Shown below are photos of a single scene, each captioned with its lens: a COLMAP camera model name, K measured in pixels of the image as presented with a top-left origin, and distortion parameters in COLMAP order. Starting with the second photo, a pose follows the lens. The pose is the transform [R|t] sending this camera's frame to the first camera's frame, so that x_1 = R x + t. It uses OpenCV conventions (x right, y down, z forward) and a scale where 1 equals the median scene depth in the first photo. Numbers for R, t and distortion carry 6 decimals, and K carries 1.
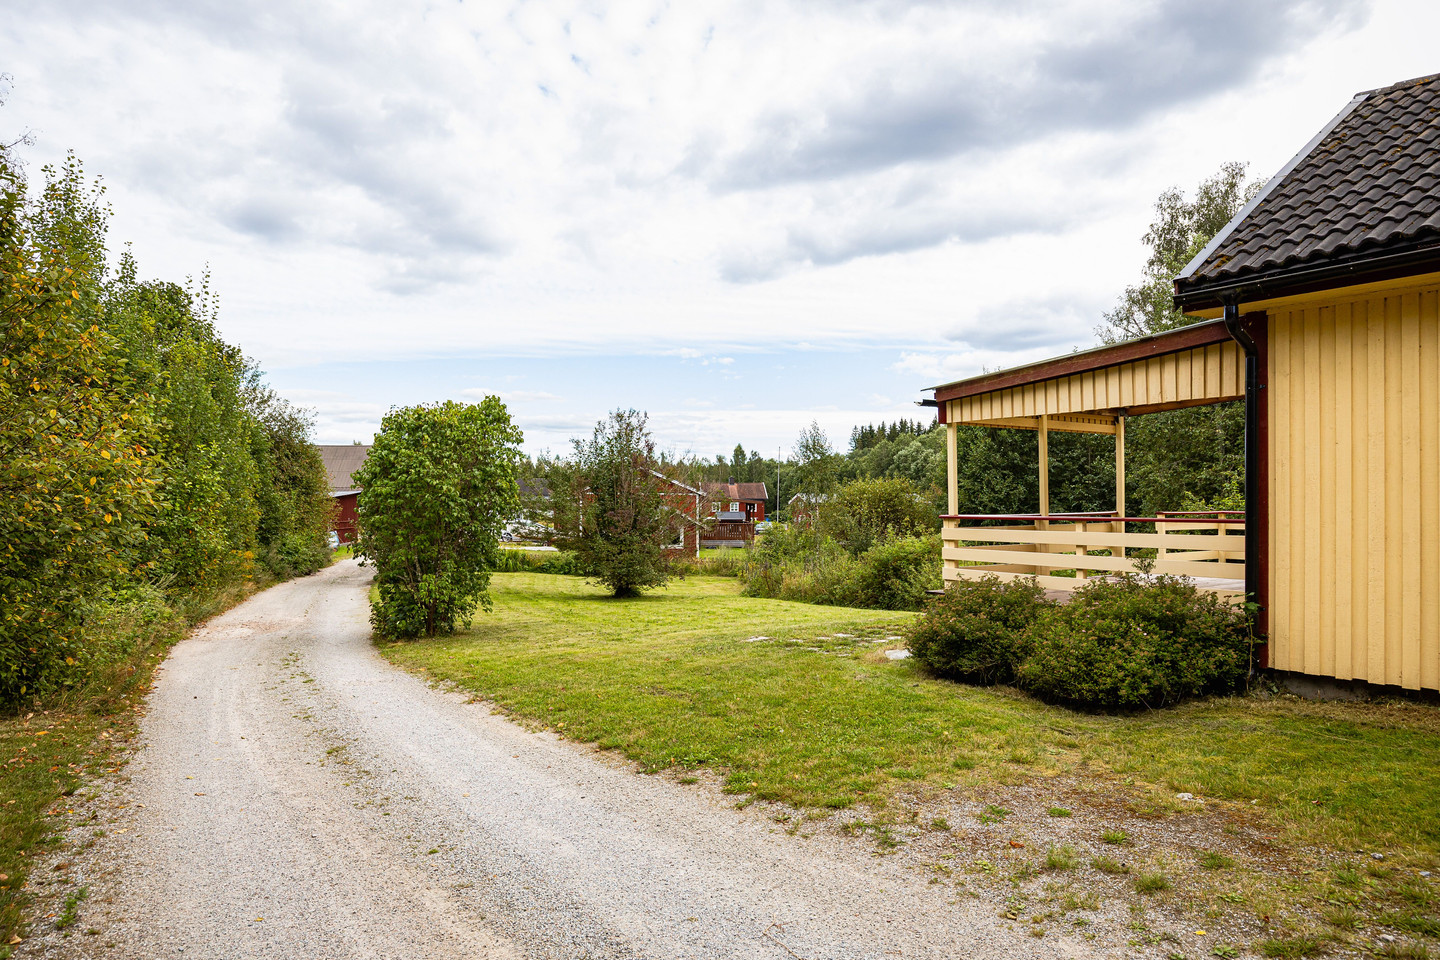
lens RADIAL K [[849.6, 0, 729.2], [0, 849.6, 482.4], [0, 0, 1]] dist [-0.008747, -0.001475]
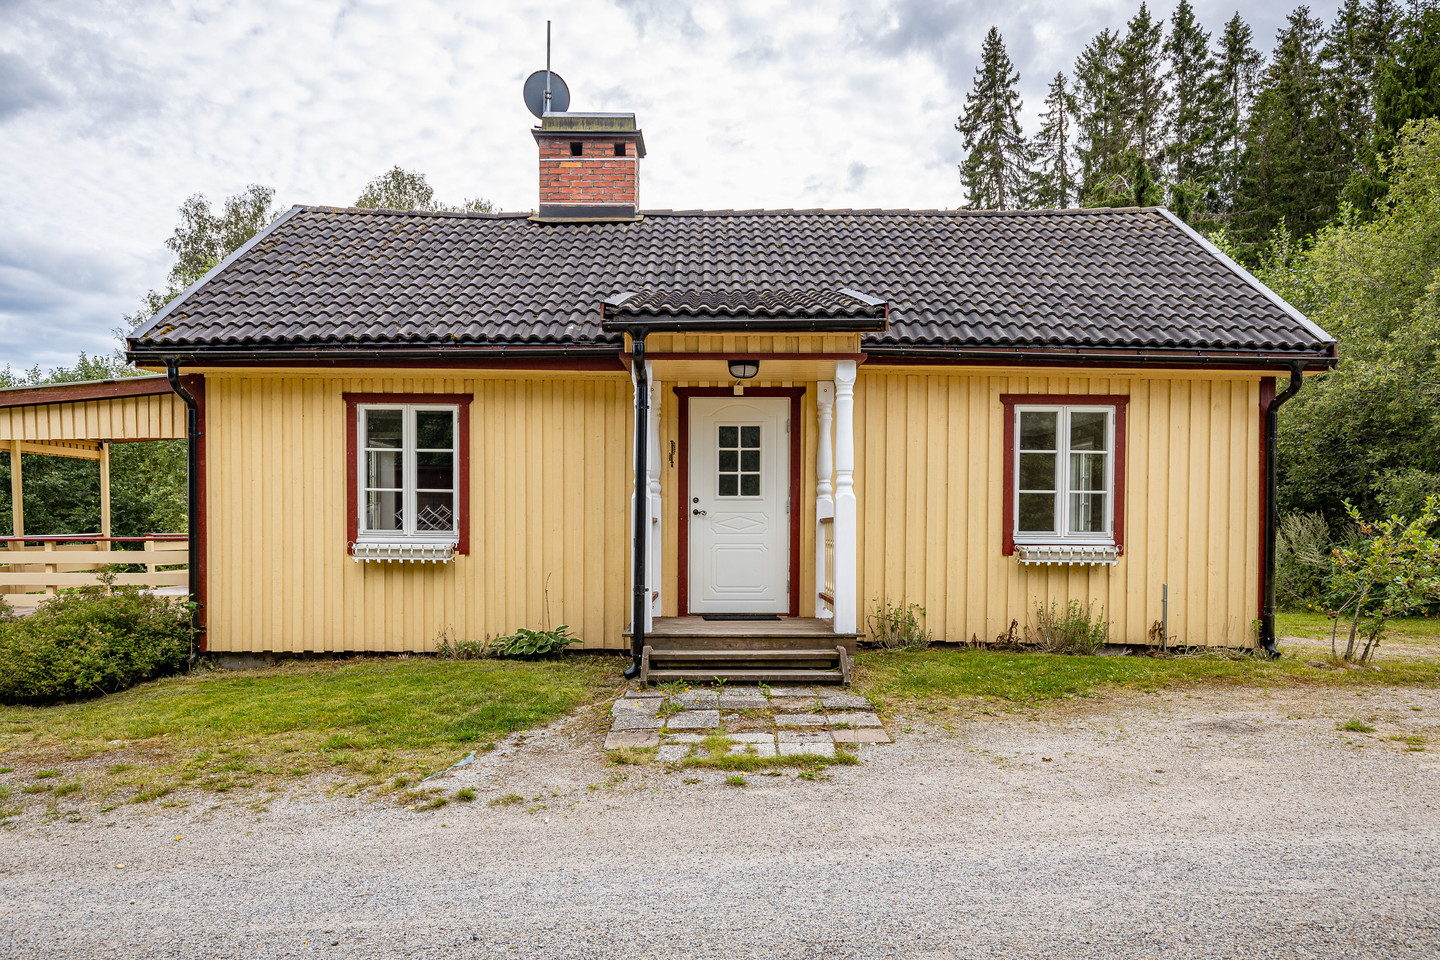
lens RADIAL K [[1023.0, 0, 741.8], [0, 1023.0, 560.5], [0, 0, 1]] dist [0.013207, 0.000709]
pose [[0.604051, -0.027337, 0.796477, -0.120430], [-0.016984, 0.998743, 0.047160, -0.008518], [-0.796765, -0.042014, 0.602827, -0.604151]]
